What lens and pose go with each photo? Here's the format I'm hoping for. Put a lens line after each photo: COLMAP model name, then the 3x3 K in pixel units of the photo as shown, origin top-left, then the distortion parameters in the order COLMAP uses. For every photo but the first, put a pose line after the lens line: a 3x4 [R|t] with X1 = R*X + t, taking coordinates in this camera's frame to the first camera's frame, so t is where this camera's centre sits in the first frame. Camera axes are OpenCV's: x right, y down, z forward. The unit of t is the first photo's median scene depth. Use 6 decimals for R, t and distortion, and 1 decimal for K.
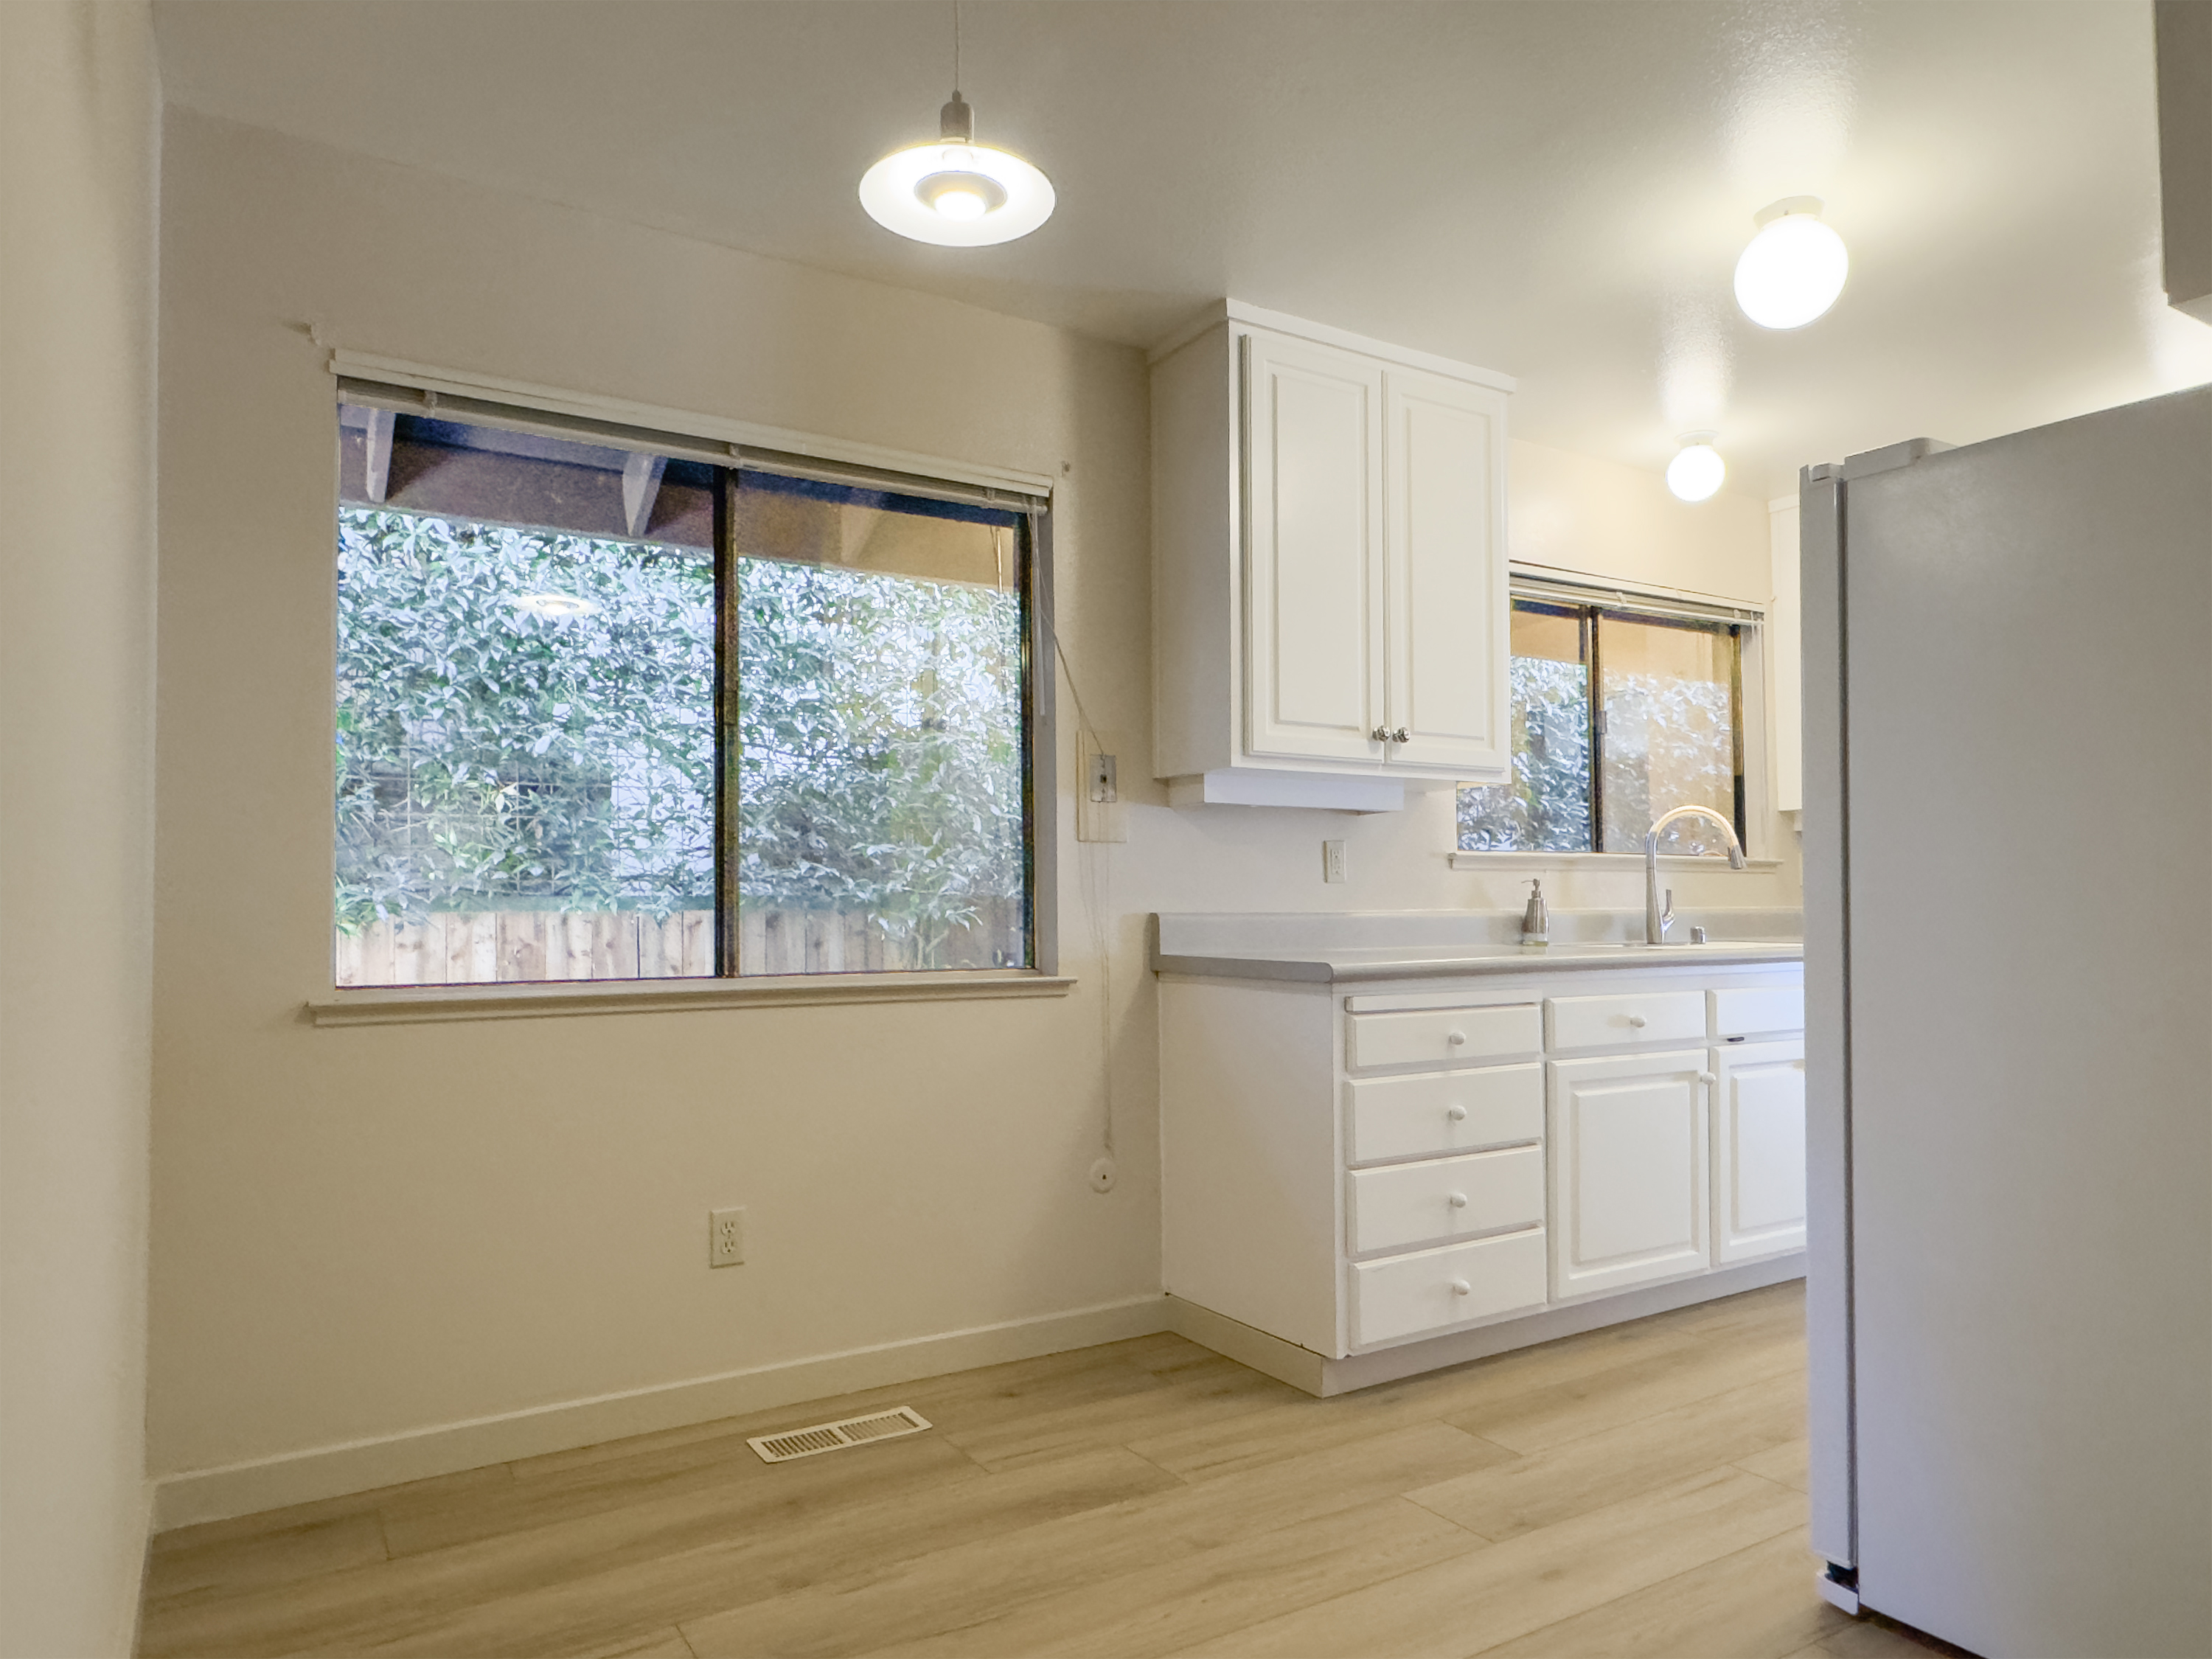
lens RADIAL K [[1372.7, 0, 1105.3], [0, 1372.7, 888.7], [0, 0, 1]] dist [0.000010, -0.000027]
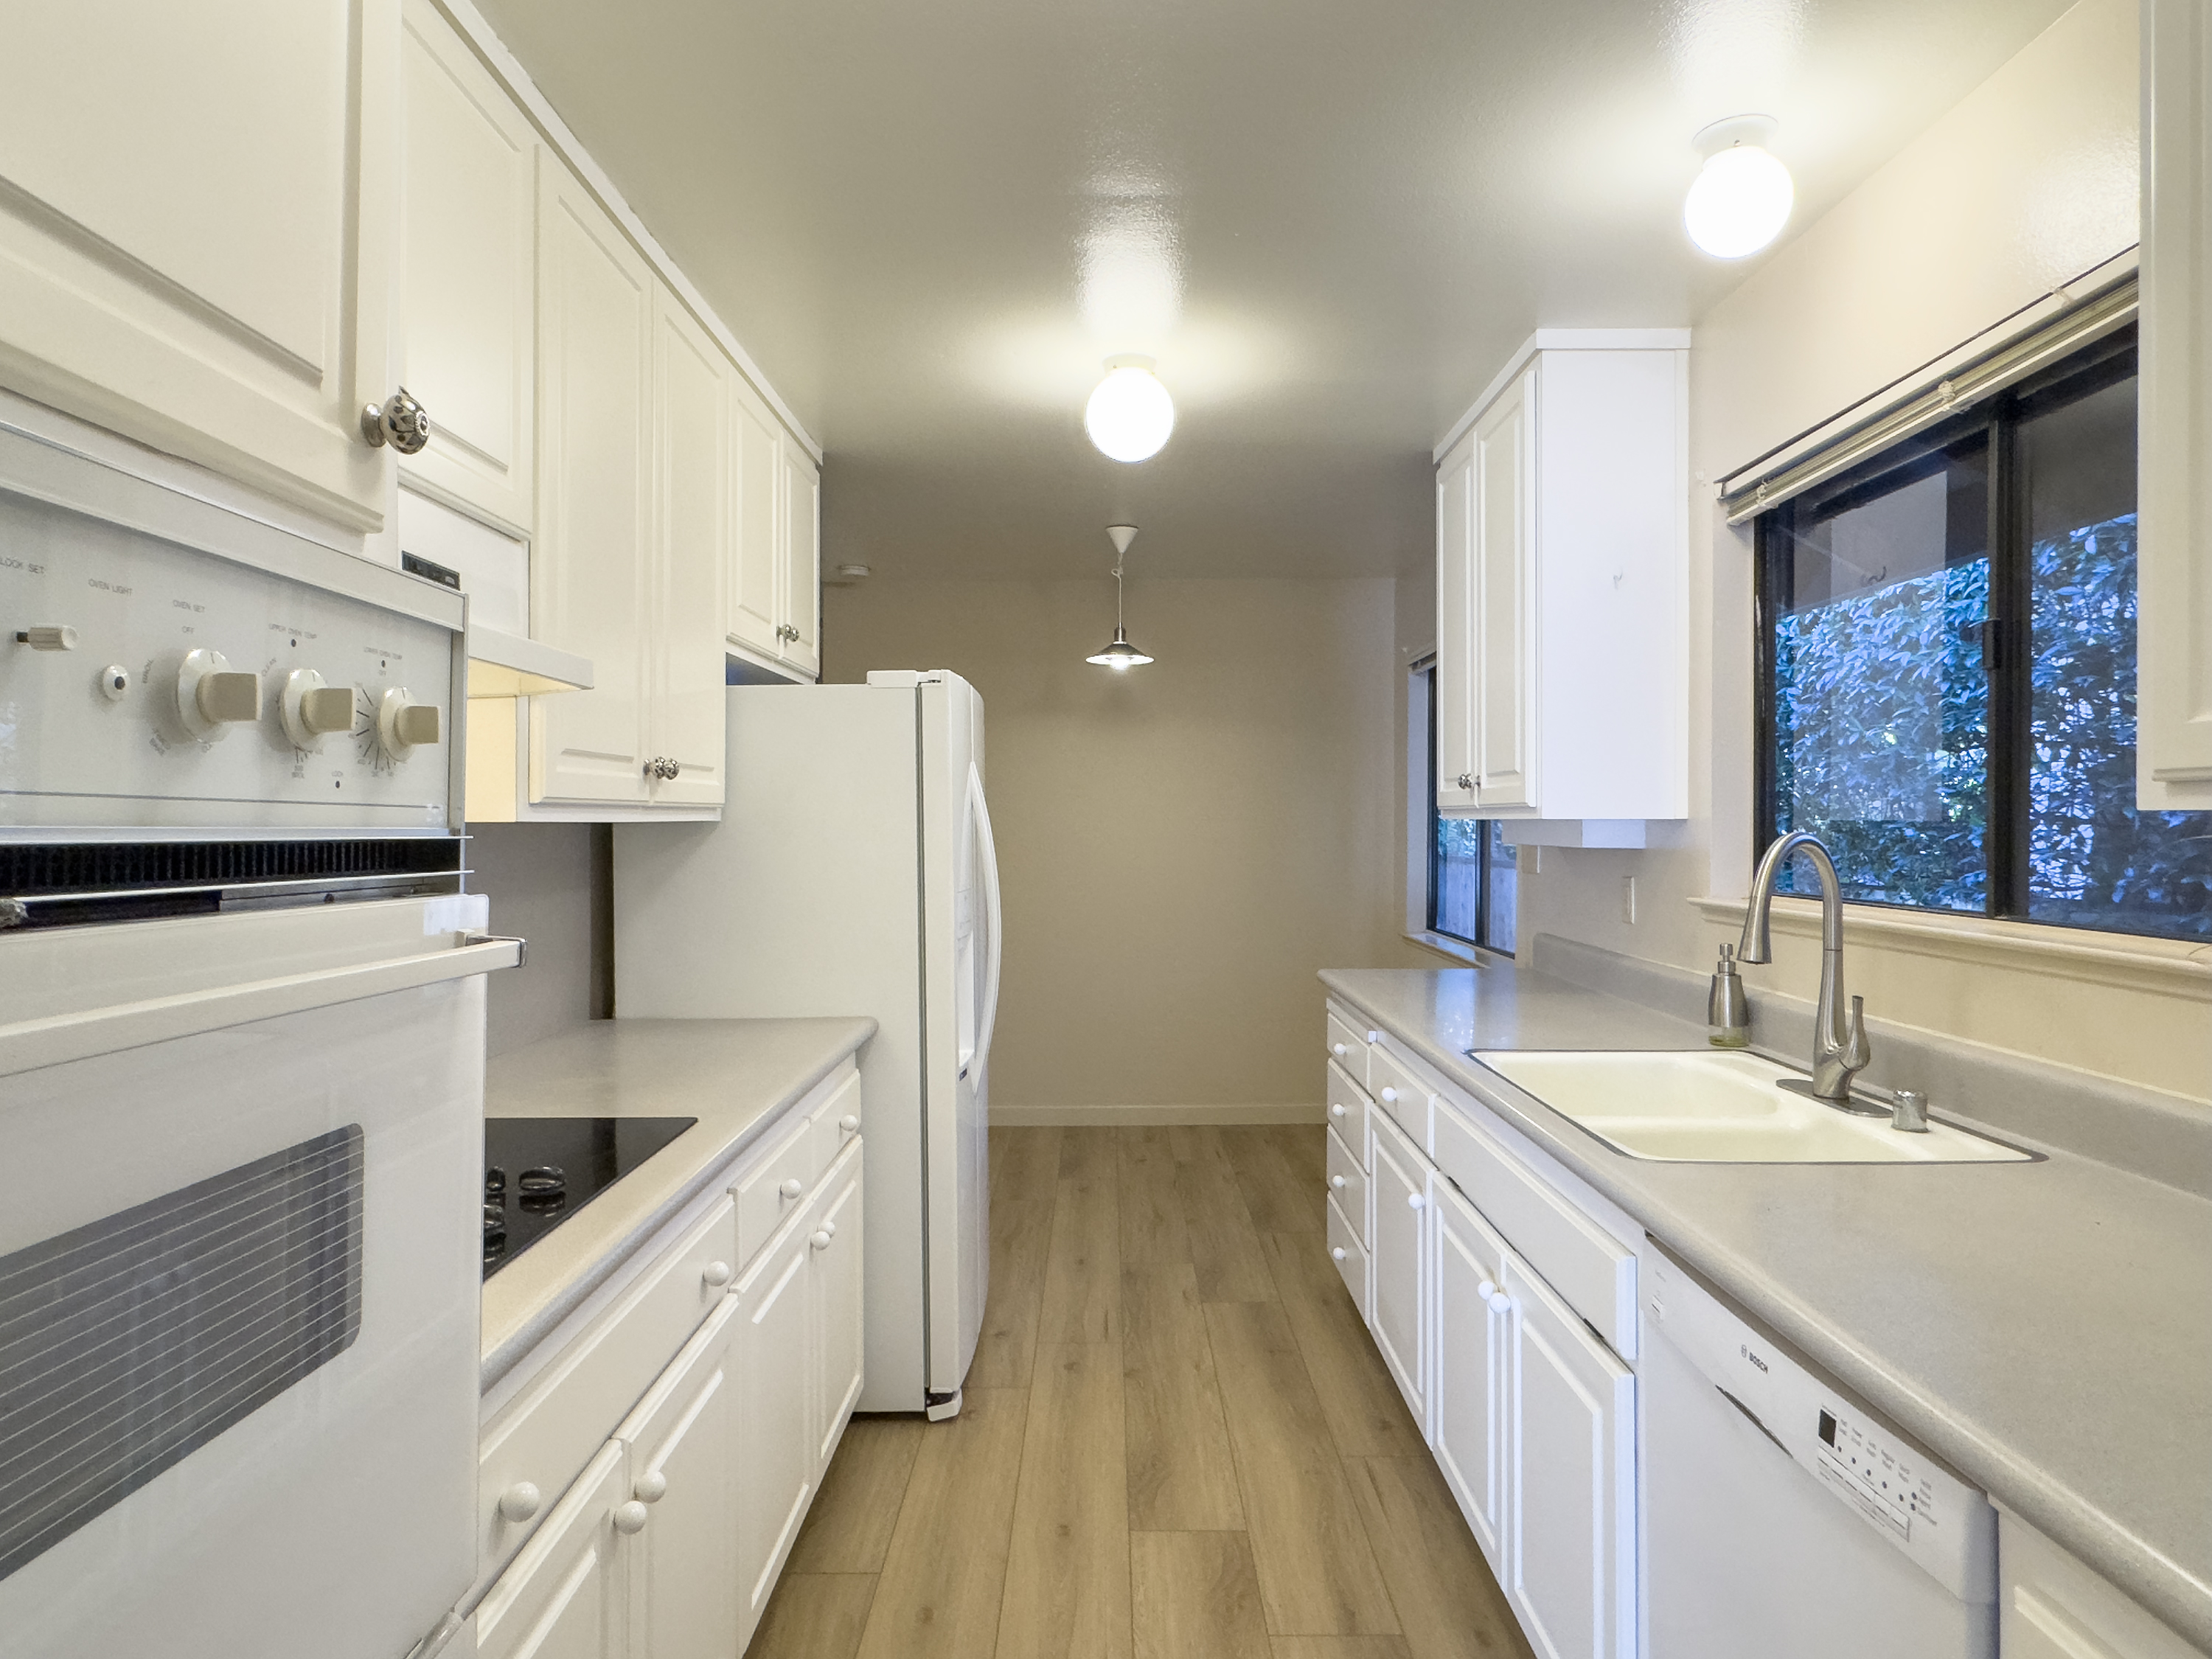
lens RADIAL K [[1333.1, 0, 1106.0], [0, 1333.1, 829.5], [0, 0, 1]] dist [0.001567, 0.000047]
pose [[-0.526214, 0.010288, -0.850290, 1.234756], [0.011639, 0.999920, 0.004896, -0.082041], [0.850272, -0.007320, -0.526292, 1.309972]]
